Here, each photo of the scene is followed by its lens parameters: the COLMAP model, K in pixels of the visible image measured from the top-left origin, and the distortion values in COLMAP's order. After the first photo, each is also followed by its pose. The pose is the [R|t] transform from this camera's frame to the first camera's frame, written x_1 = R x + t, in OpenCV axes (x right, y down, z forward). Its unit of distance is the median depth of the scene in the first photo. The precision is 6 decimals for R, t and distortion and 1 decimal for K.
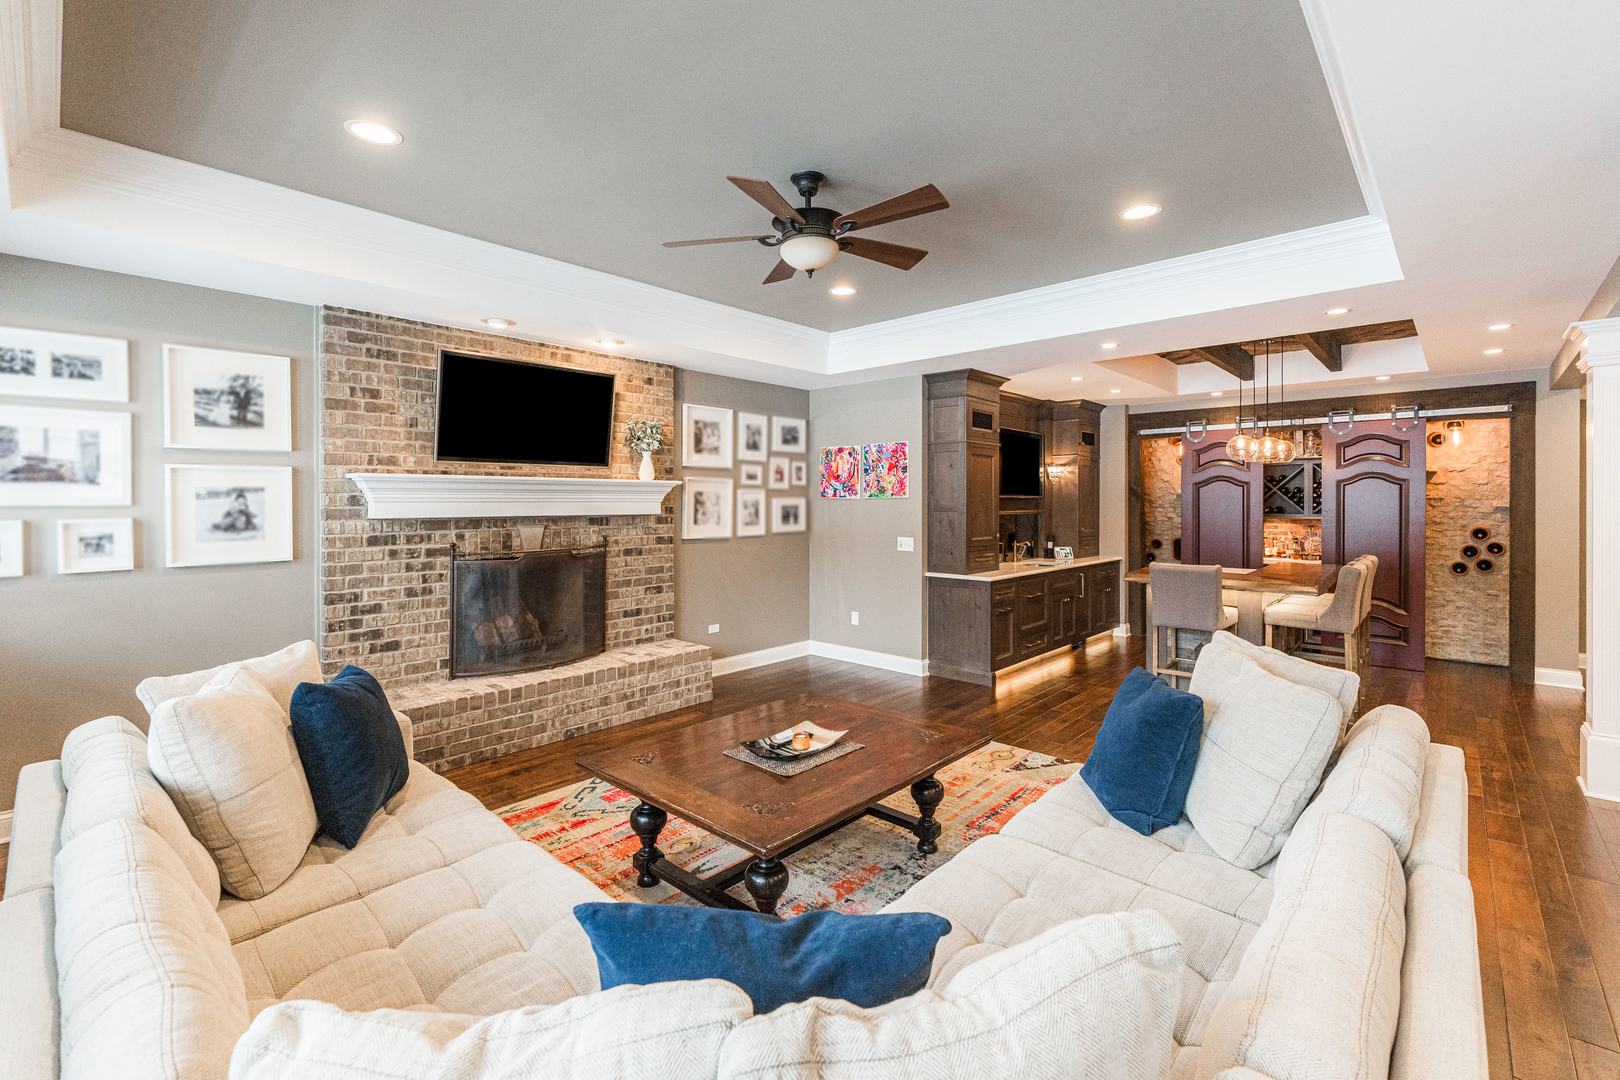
lens RADIAL K [[671.4, 0, 808.4], [0, 671.4, 525.2], [0, 0, 1]] dist [0.000265, 0.000030]
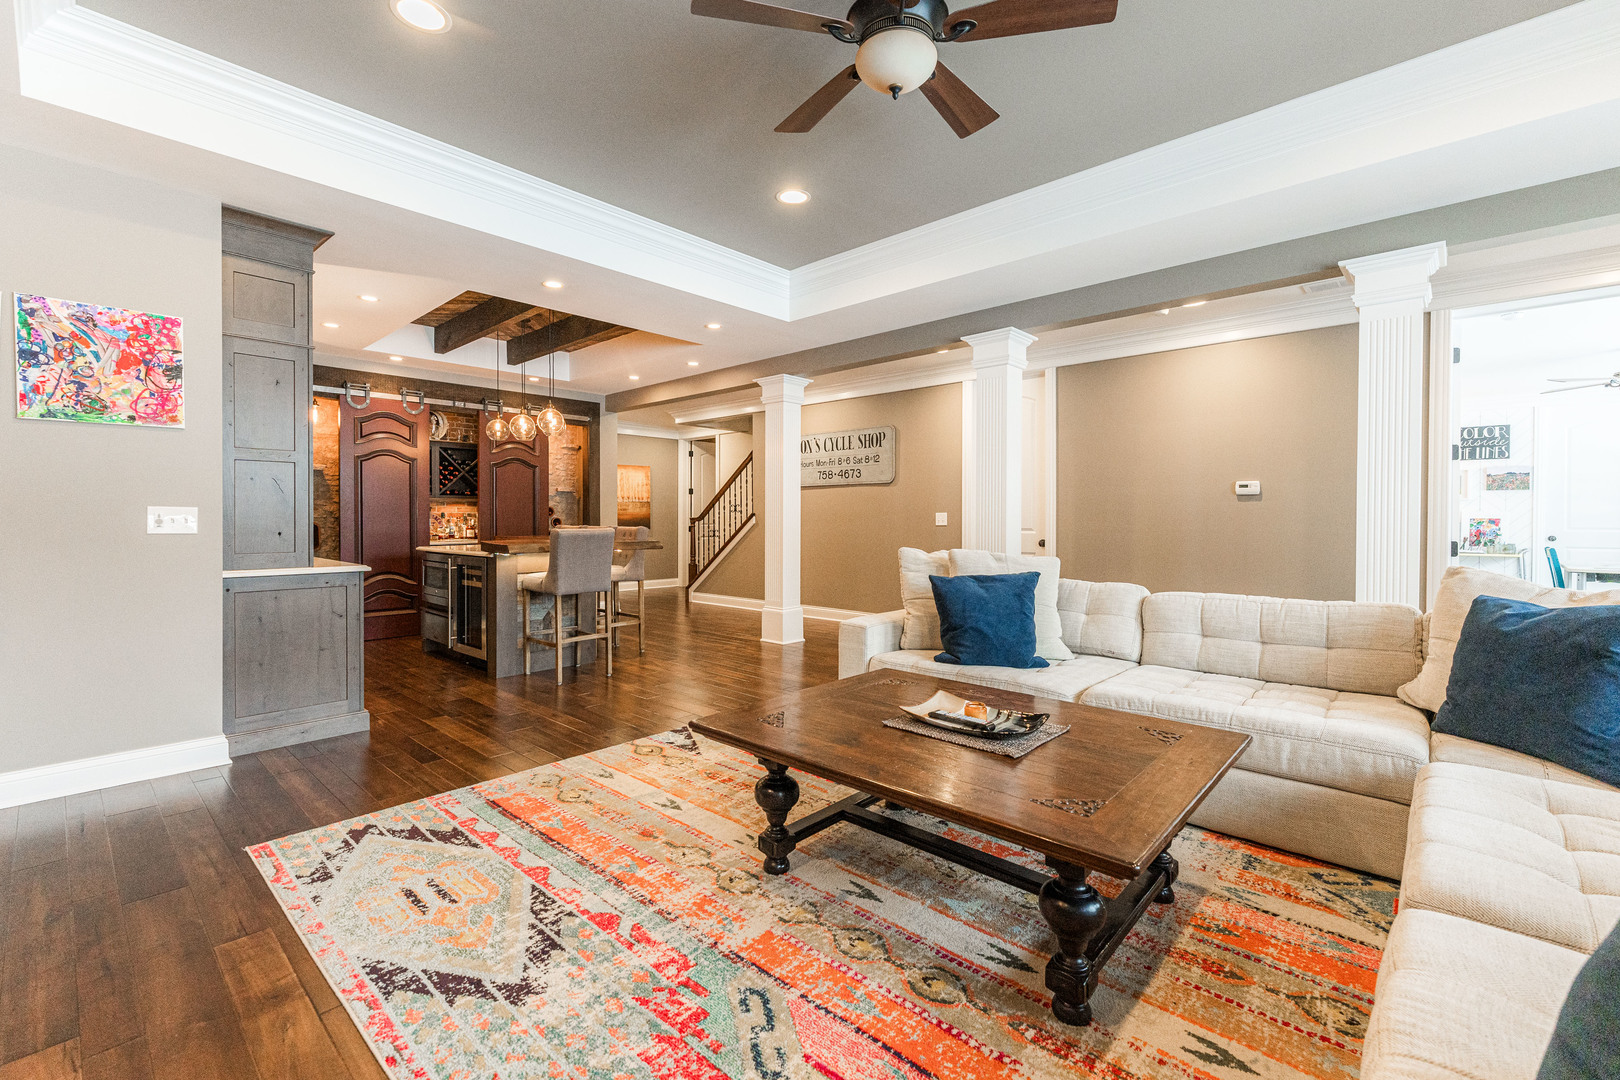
lens RADIAL K [[671.4, 0, 808.4], [0, 671.4, 525.2], [0, 0, 1]] dist [0.000265, 0.000030]
pose [[0.034252, -0.016381, 0.999279, -0.345864], [0.026708, 0.999524, 0.015469, 0.037060], [-0.999056, 0.026159, 0.034674, 0.501425]]
